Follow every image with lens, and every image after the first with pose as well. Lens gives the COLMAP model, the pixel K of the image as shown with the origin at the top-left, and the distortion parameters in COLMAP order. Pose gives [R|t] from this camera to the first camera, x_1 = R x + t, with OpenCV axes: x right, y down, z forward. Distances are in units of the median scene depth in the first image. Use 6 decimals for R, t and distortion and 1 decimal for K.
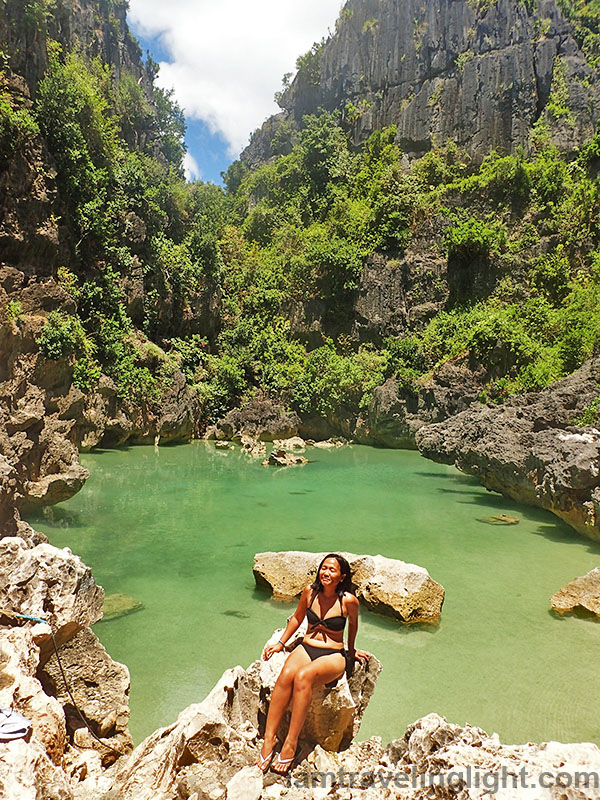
lens RADIAL K [[601.6, 0, 301.0], [0, 601.6, 389.5], [0, 0, 1]] dist [-0.026920, -0.006781]
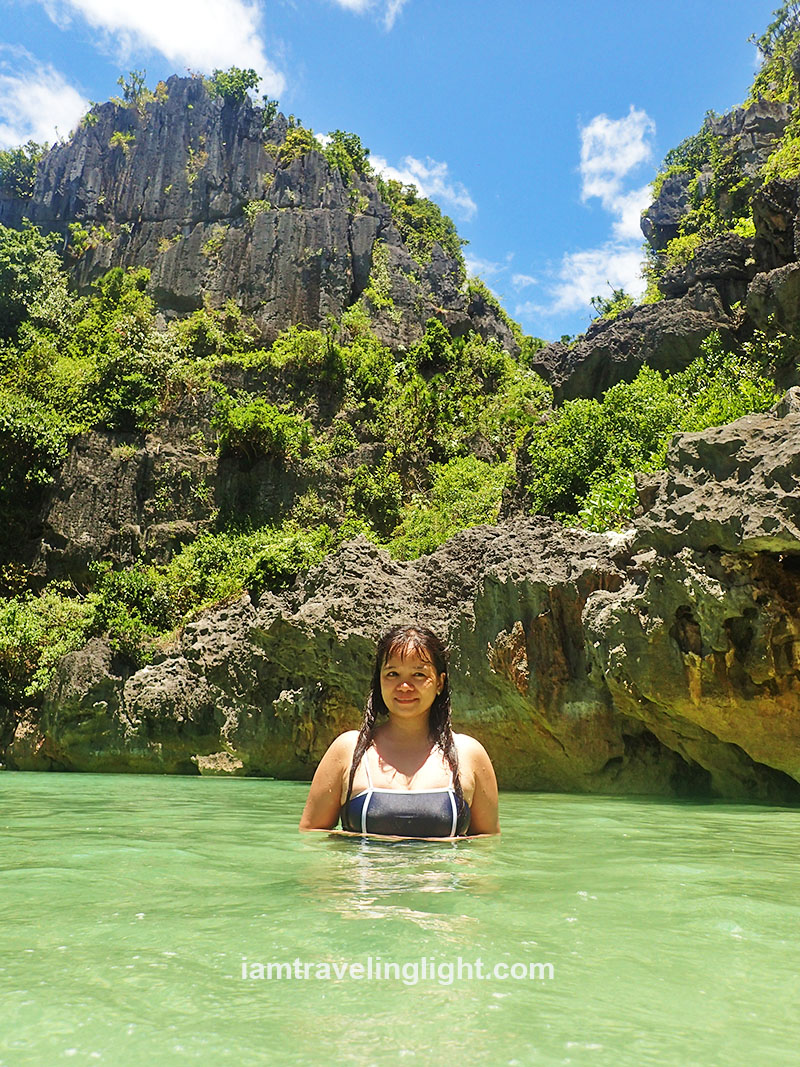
lens RADIAL K [[807.7, 0, 397.6], [0, 807.7, 510.4], [0, 0, 1]] dist [0.010458, 0.000540]
pose [[0.892917, 0.115554, 0.435139, 0.074733], [0.008994, 0.961731, -0.273849, 0.082374], [-0.450131, 0.248439, 0.857707, 0.302941]]
